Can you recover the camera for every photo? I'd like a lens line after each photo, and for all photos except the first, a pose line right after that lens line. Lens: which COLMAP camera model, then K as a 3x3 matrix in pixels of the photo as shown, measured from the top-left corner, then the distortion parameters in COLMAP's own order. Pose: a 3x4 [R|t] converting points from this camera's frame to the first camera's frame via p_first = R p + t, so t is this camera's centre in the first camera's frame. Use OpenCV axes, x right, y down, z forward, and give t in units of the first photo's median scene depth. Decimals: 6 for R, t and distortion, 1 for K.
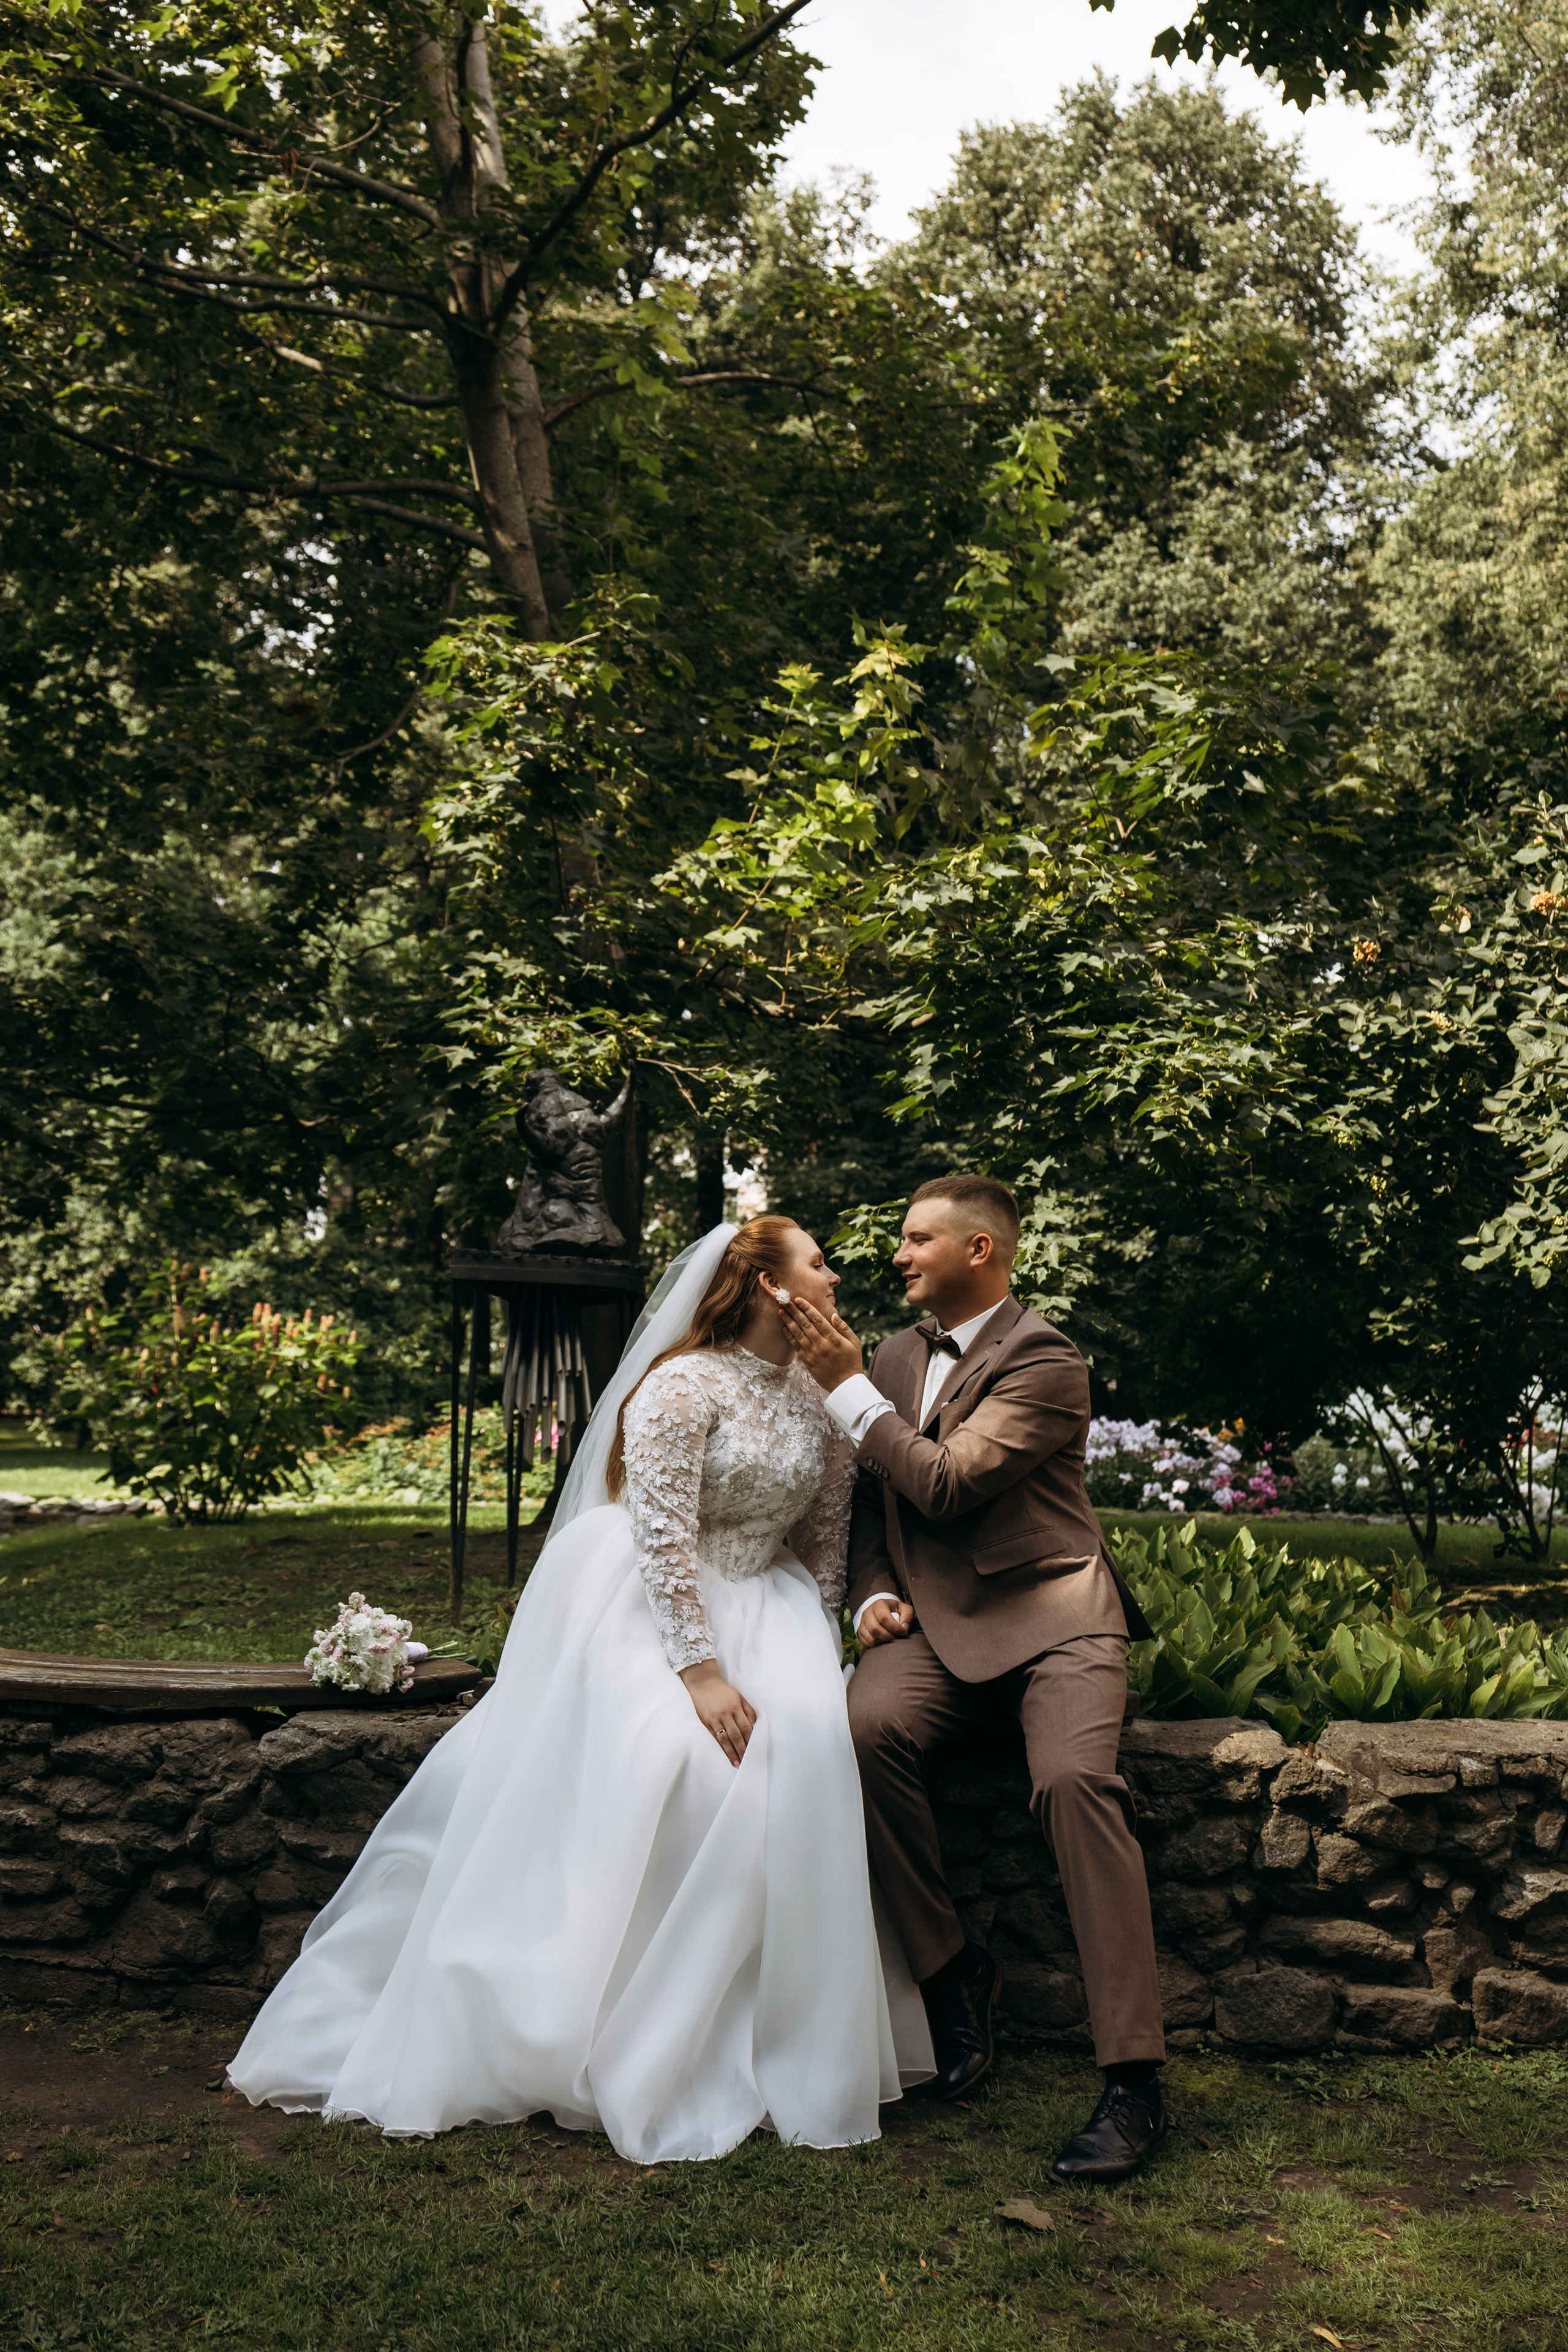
lens RADIAL K [[2572.8, 0, 783.1], [0, 2572.8, 1115.1], [0, 0, 1]] dist [0.042655, 0.009948]
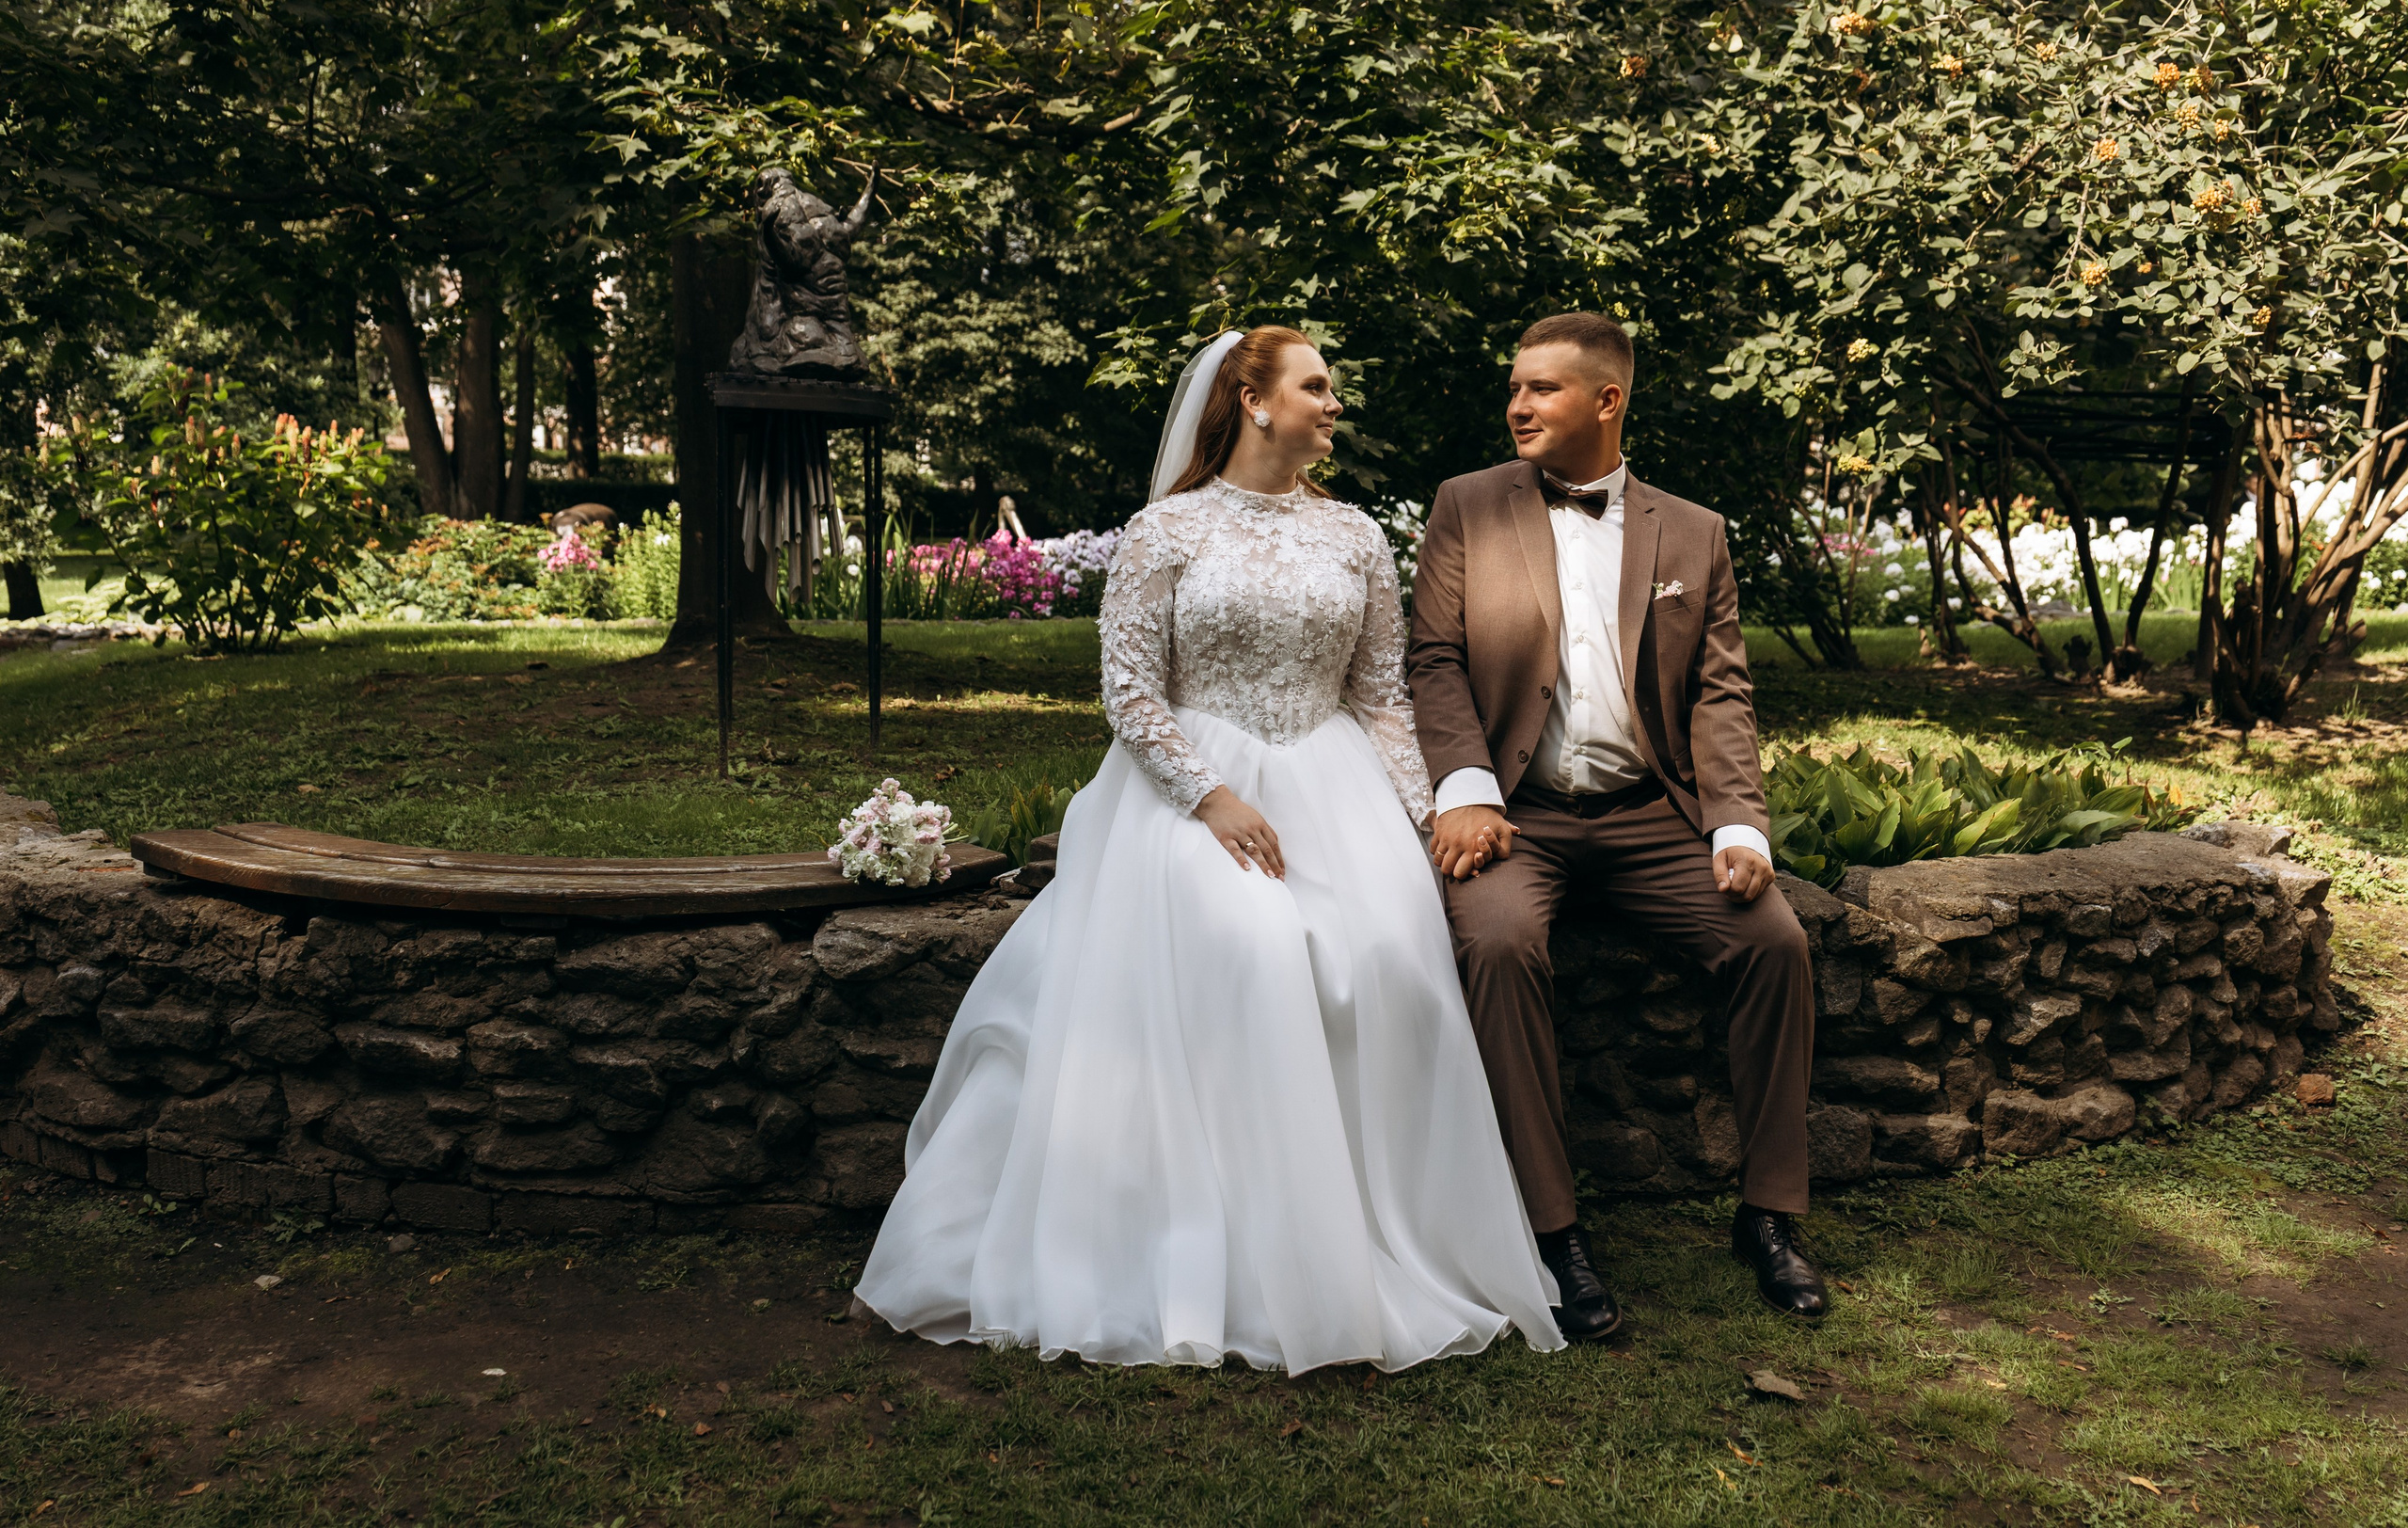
lens RADIAL K [[2447.4, 0, 1204.0], [0, 2447.4, 764.0], [0, 0, 1]] dist [0.059823, 0.001632]
pose [[0.968435, -0.035055, 0.246790, -0.181205], [-0.020417, 0.975580, 0.218693, -0.006241], [-0.248429, -0.216828, 0.944070, 0.112692]]
